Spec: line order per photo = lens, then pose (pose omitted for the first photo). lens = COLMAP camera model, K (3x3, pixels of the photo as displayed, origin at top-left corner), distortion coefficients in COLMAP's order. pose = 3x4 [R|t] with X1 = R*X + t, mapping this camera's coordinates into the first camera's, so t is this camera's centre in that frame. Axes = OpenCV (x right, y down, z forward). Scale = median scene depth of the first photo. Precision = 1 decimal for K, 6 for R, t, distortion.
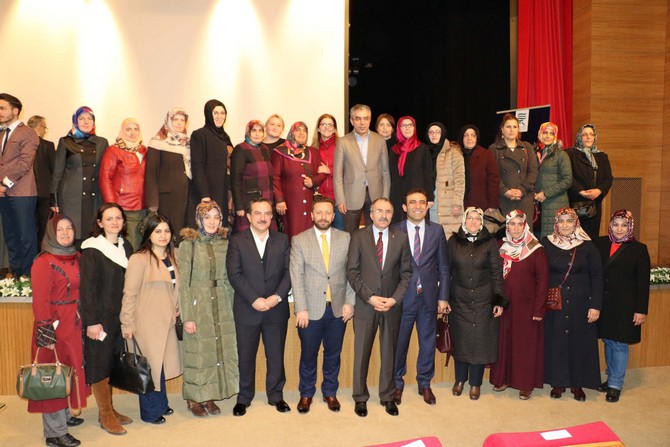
lens RADIAL K [[548.7, 0, 334.7], [0, 548.7, 223.9], [0, 0, 1]] dist [0.003299, 0.000474]
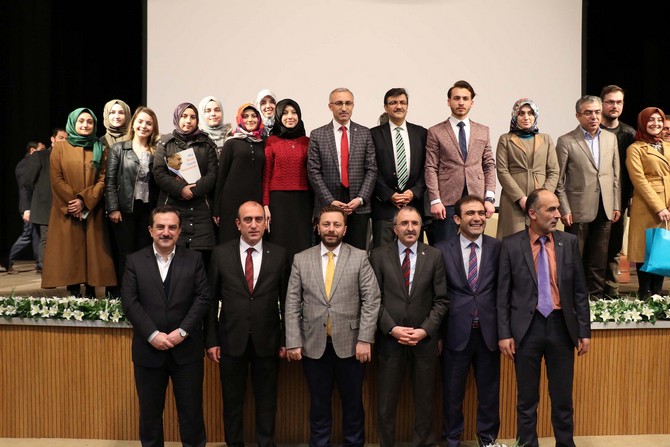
lens RADIAL K [[626.2, 0, 335.1], [0, 626.2, 222.6], [0, 0, 1]] dist [0.007921, 0.000000]
pose [[0.964238, 0.007954, 0.264918, -0.260987], [-0.000994, 0.999651, -0.026396, -0.000244], [-0.265036, 0.025188, 0.963910, 0.108592]]
